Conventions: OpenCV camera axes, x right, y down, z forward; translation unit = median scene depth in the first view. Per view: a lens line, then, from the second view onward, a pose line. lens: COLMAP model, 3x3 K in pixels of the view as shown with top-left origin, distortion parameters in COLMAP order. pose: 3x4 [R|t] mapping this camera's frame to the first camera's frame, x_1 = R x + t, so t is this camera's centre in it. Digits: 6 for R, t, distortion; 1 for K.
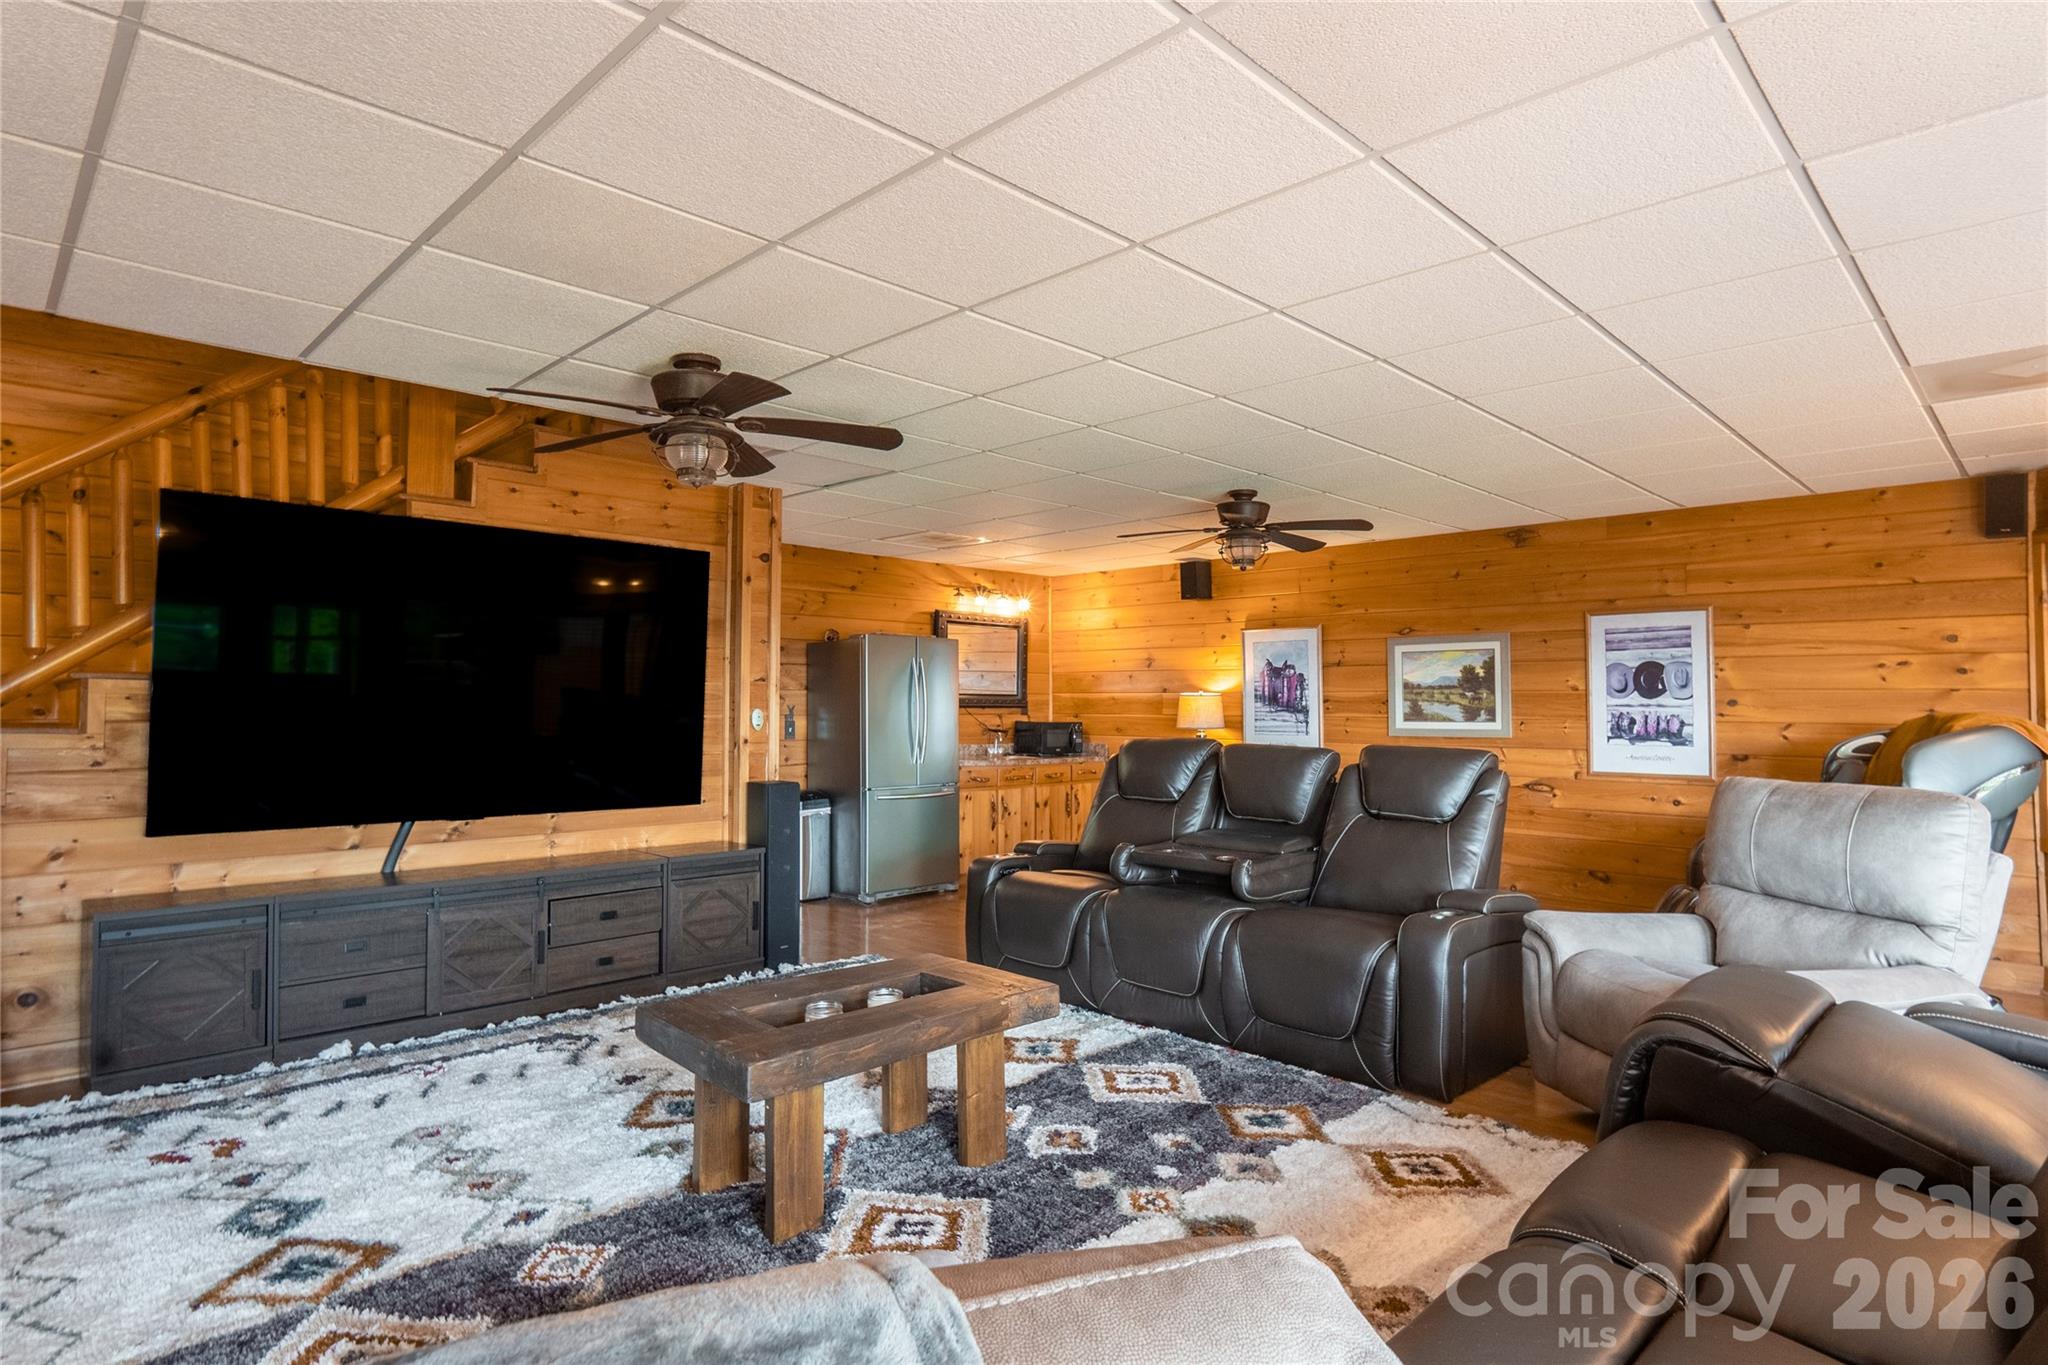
lens RADIAL K [[1106.8, 0, 1032.5], [0, 1106.8, 680.5], [0, 0, 1]] dist [-0.024266, 0.004015]
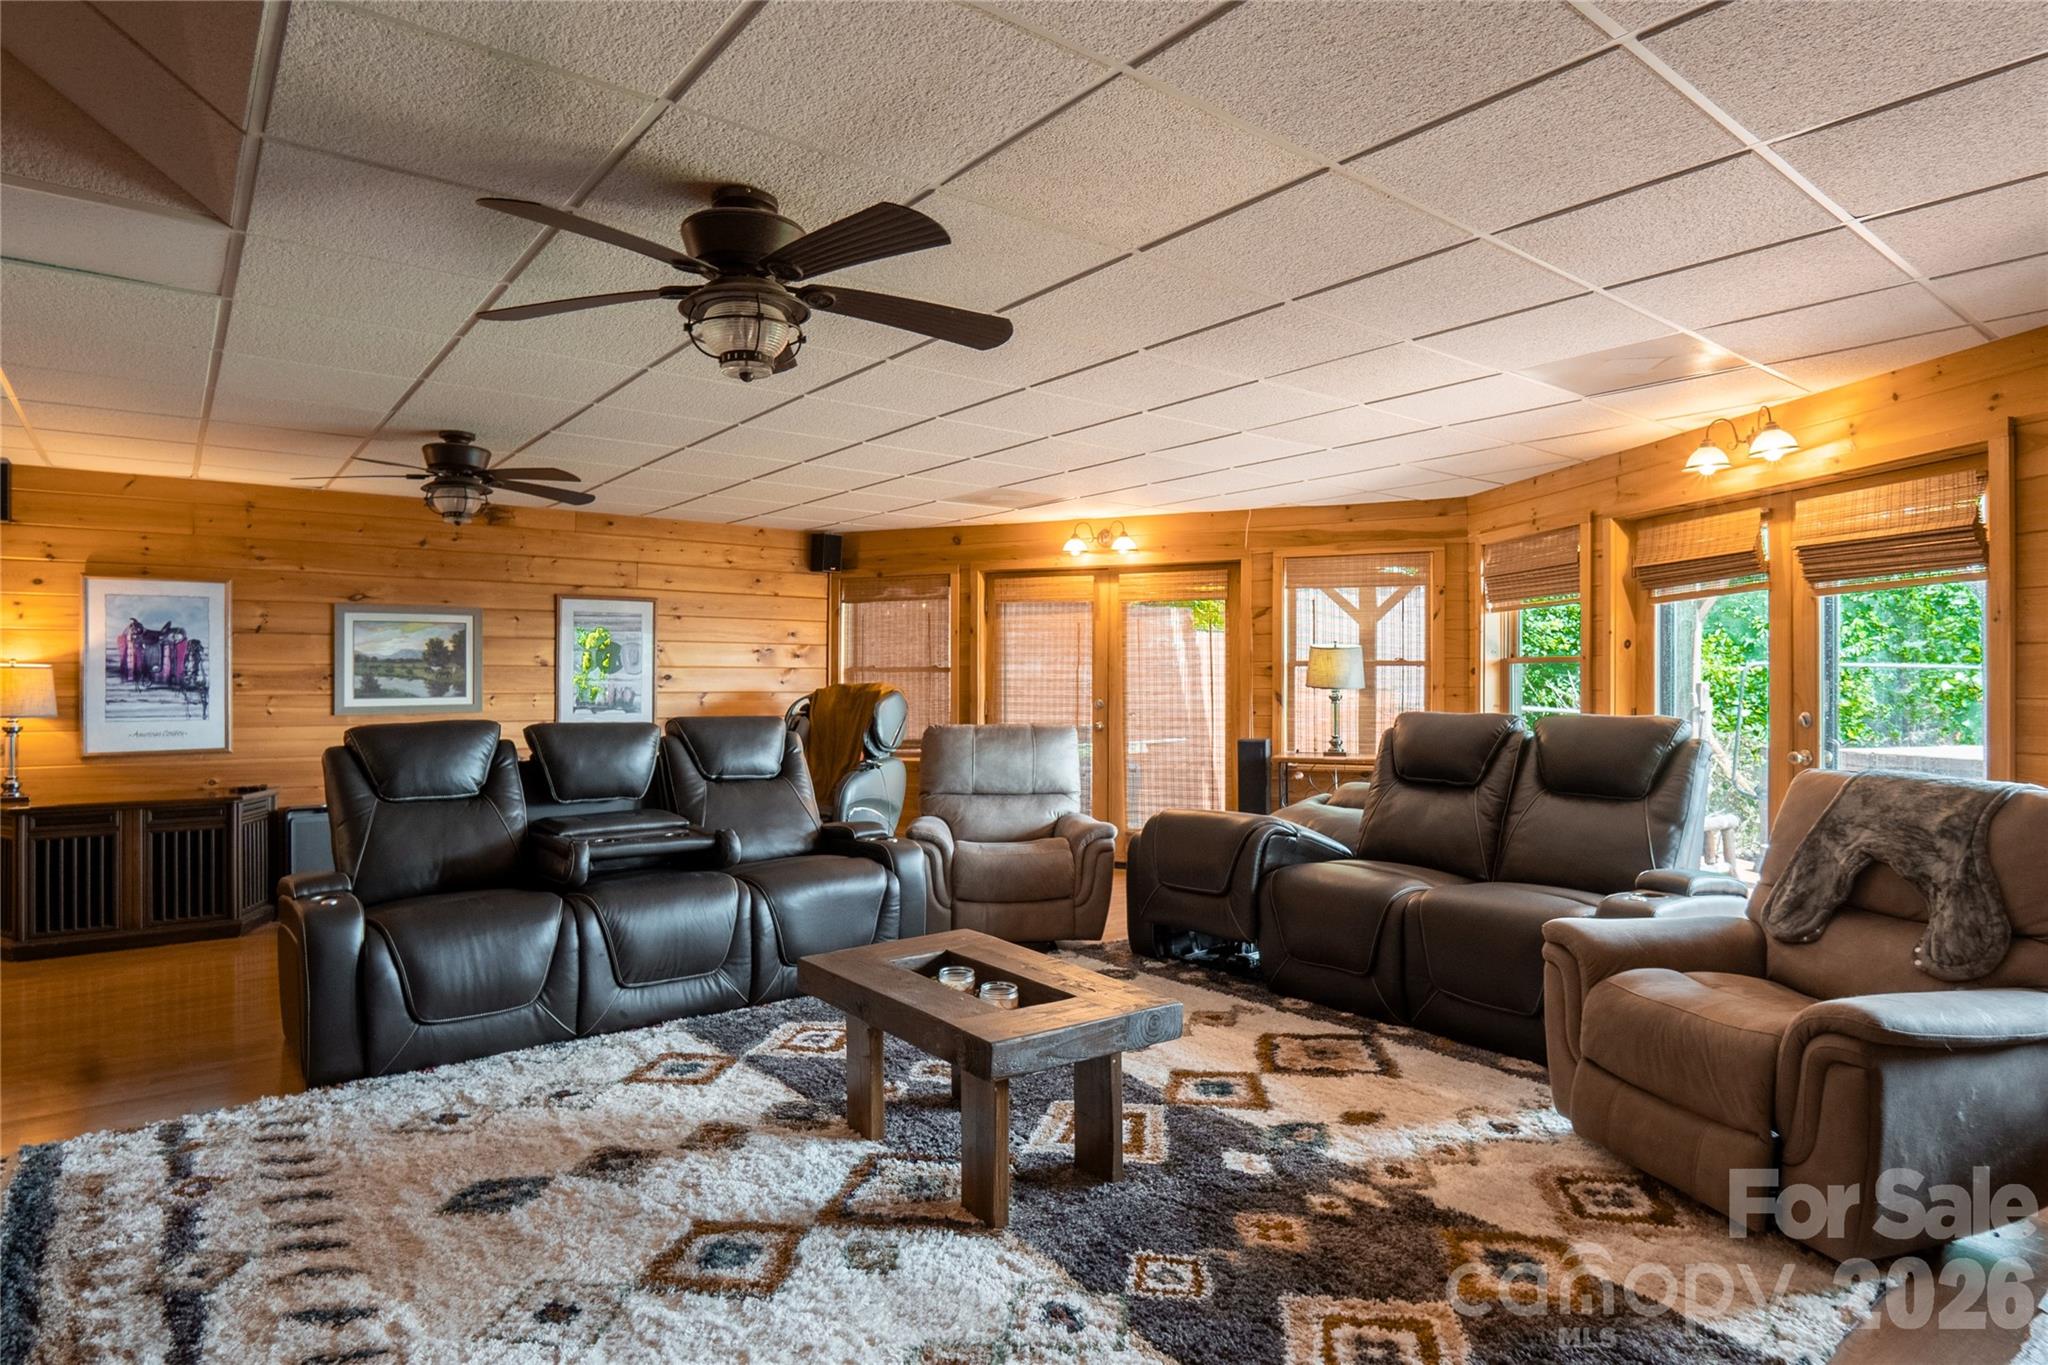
lens RADIAL K [[1106.8, 0, 1036.3], [0, 1106.8, 686.7], [0, 0, 1]] dist [-0.024266, 0.004015]
pose [[0.119163, -0.010847, 0.992816, -0.496278], [-0.018808, 0.999736, 0.013180, 0.005797], [-0.992697, -0.020243, 0.118927, 0.365675]]
